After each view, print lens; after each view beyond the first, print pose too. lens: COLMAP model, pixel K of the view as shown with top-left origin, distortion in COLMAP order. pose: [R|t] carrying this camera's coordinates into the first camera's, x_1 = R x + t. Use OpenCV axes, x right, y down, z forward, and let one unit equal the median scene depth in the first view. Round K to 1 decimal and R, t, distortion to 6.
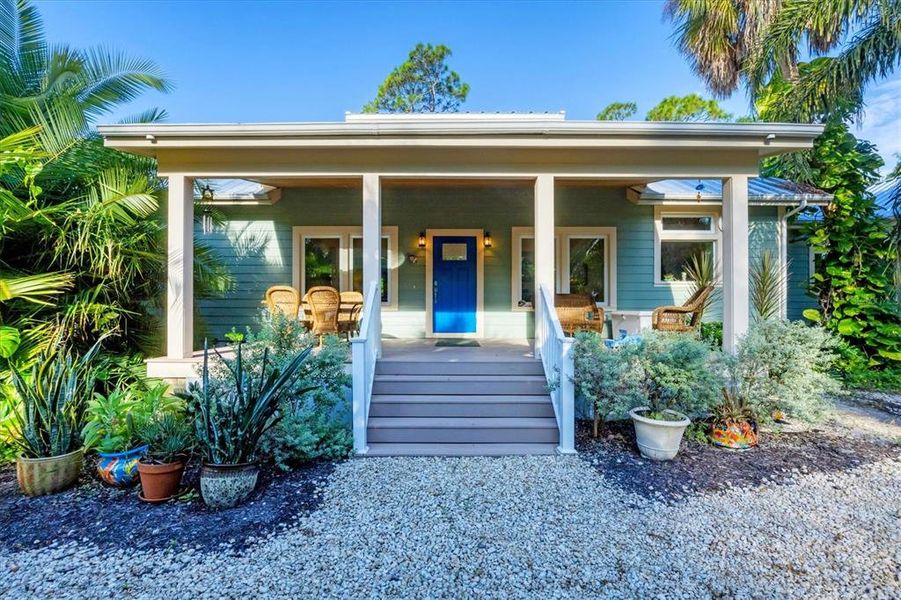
lens RADIAL K [[409.4, 0, 461.8], [0, 409.4, 302.4], [0, 0, 1]] dist [-0.002135, -0.000297]
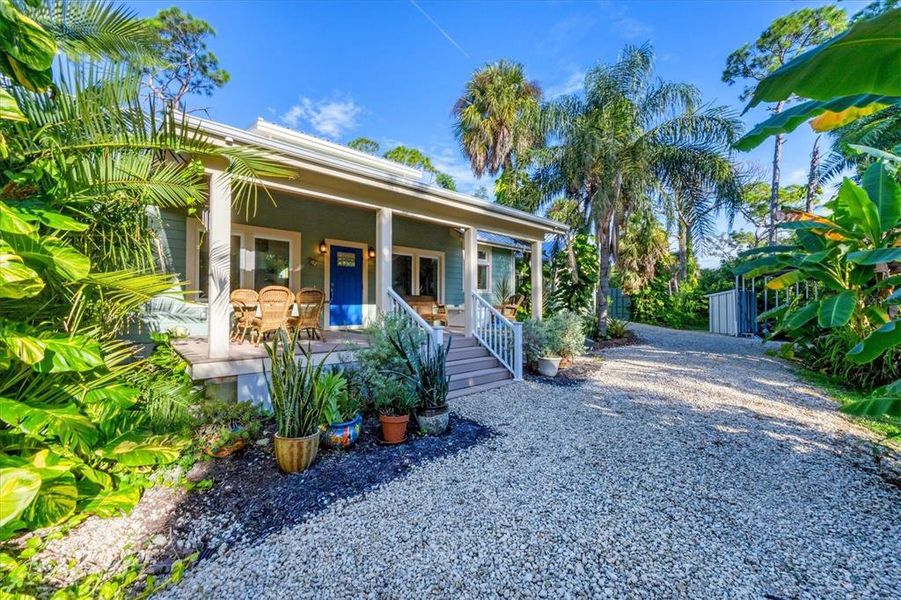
lens RADIAL K [[372.2, 0, 446.6], [0, 372.2, 304.6], [0, 0, 1]] dist [-0.001304, -0.000085]
pose [[0.738598, 0.004020, 0.674134, -0.553408], [-0.016672, 0.999785, 0.012305, -0.007542], [-0.673940, -0.020328, 0.738507, -0.032472]]
